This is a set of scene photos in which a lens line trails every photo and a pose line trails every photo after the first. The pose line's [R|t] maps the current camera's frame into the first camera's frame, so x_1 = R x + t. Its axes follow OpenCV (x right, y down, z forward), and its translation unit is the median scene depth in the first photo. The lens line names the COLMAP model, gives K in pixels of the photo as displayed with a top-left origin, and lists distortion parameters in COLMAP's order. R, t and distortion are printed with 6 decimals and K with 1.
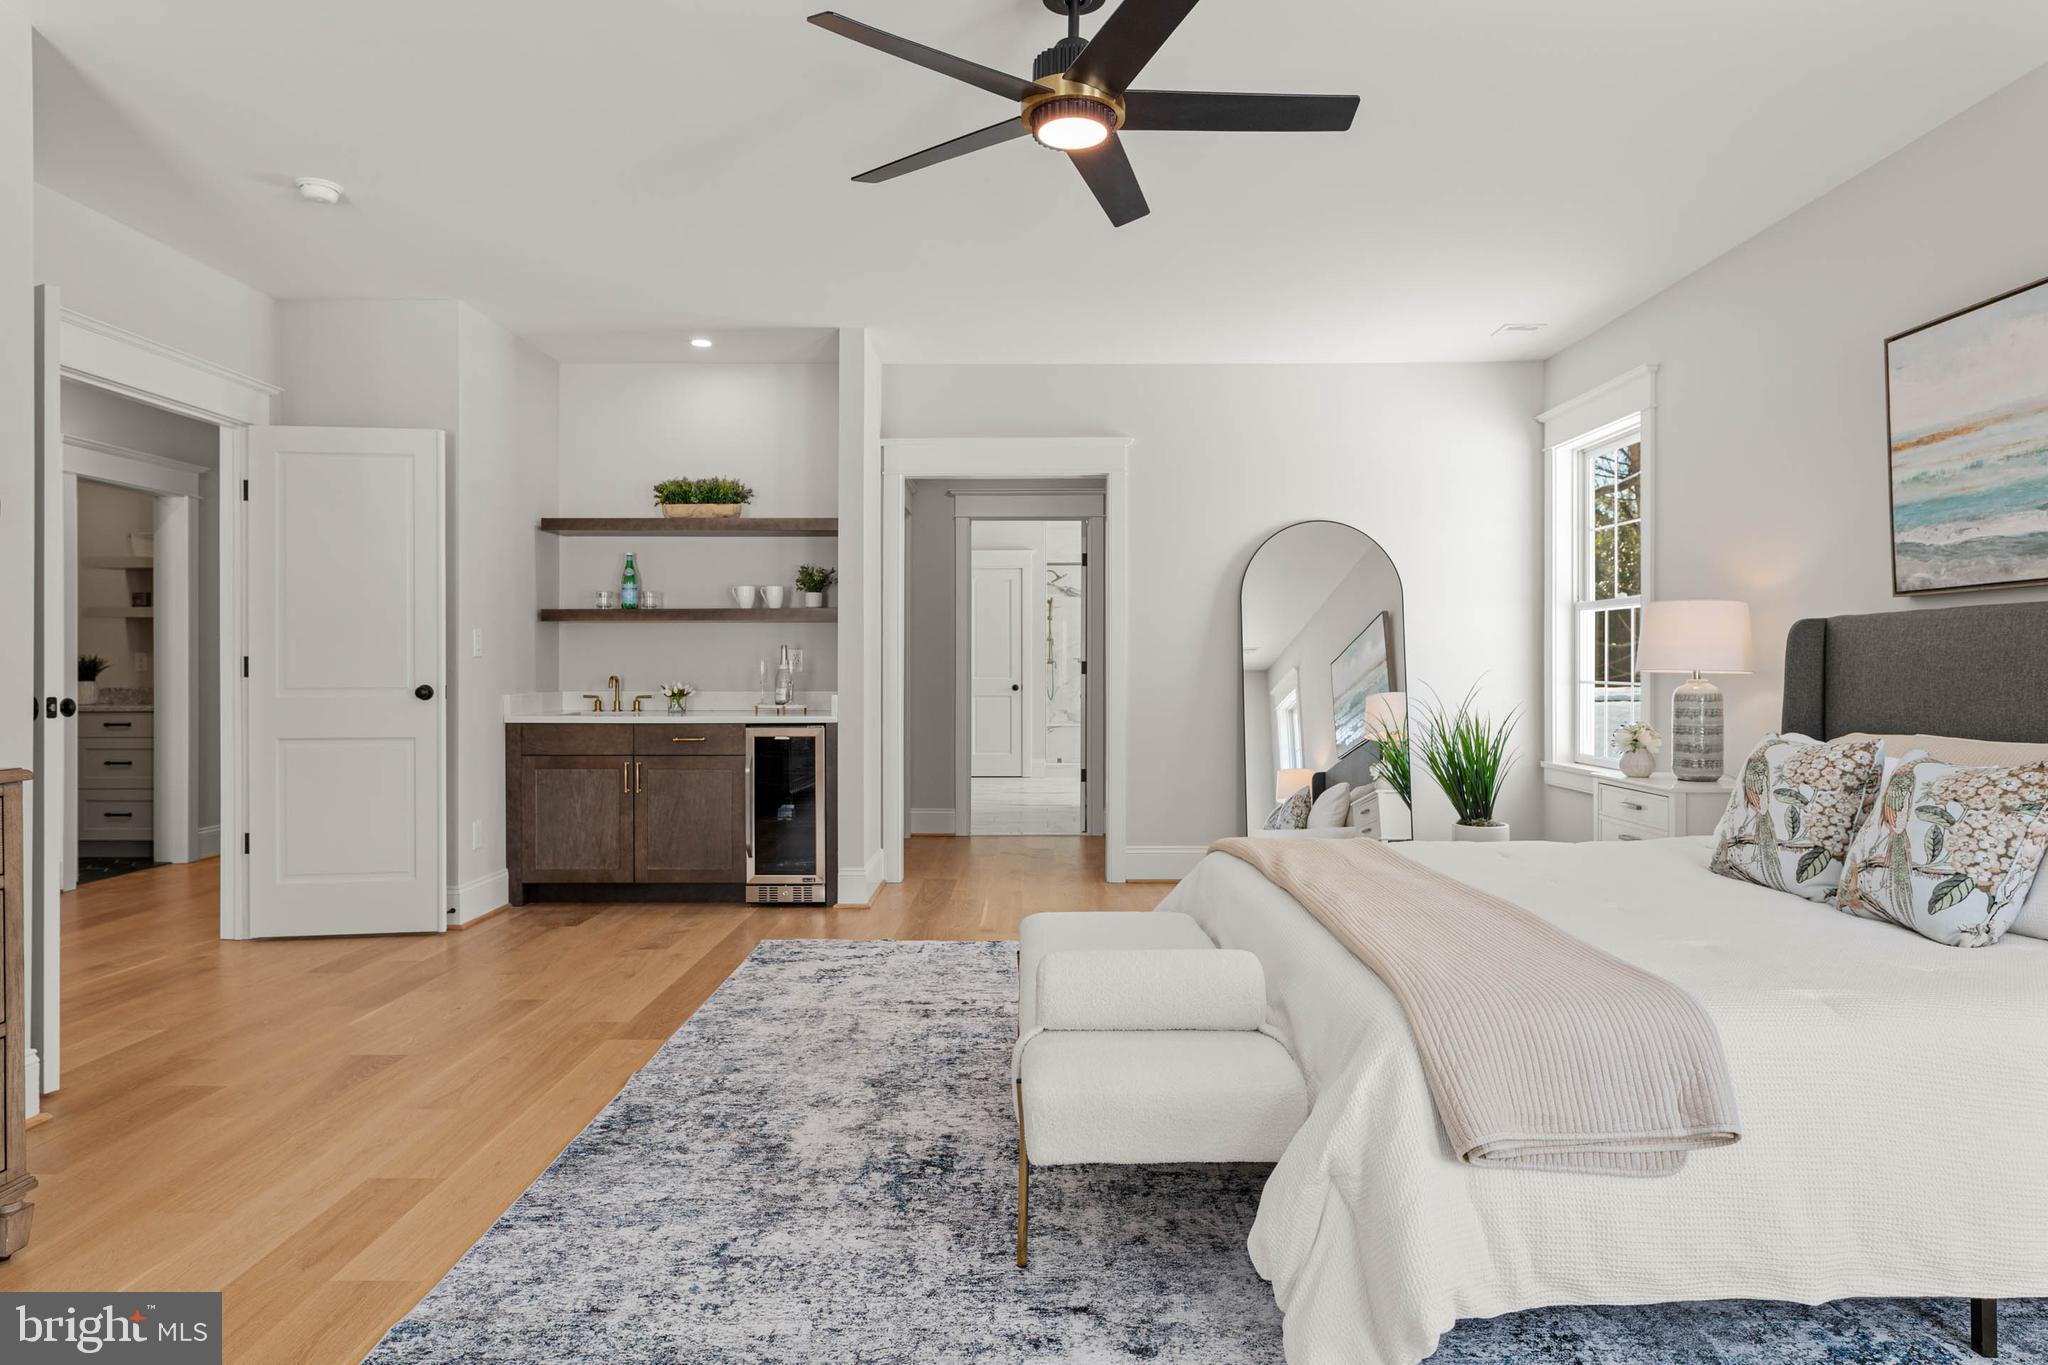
lens RADIAL K [[1183.0, 0, 1024.0], [0, 1183.0, 682.5], [0, 0, 1]] dist [-0.001924, 0.000002]
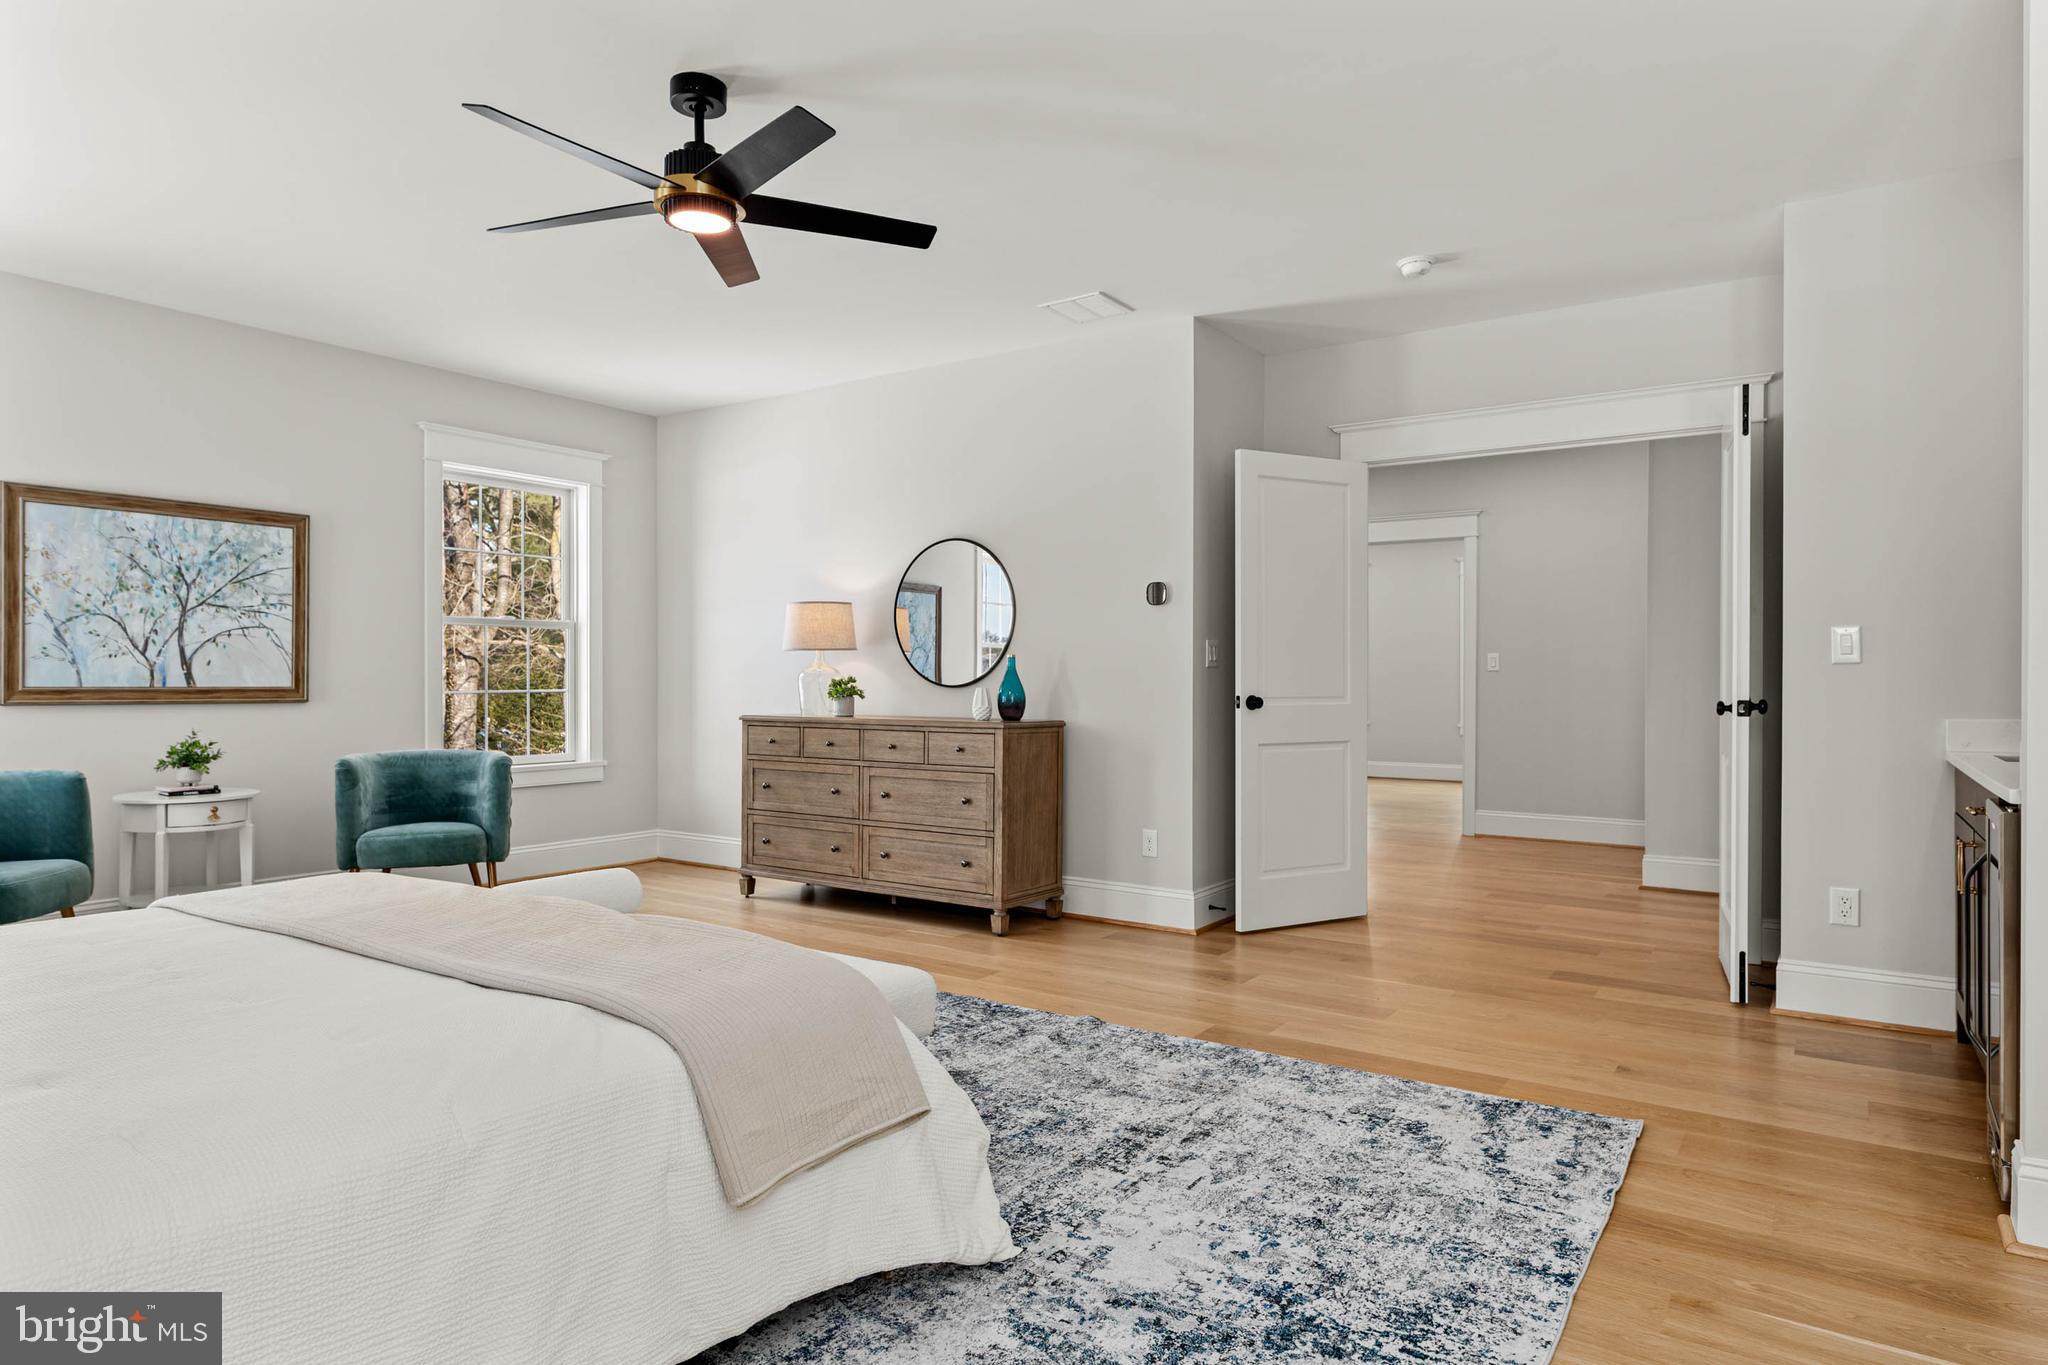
lens RADIAL K [[1183.0, 0, 1024.0], [0, 1183.0, 682.5], [0, 0, 1]] dist [-0.001924, 0.000002]
pose [[-0.562503, 0.001788, -0.826794, 0.622790], [-0.010822, 0.999896, 0.009525, -0.015037], [0.826725, 0.014305, -0.562425, 1.442263]]
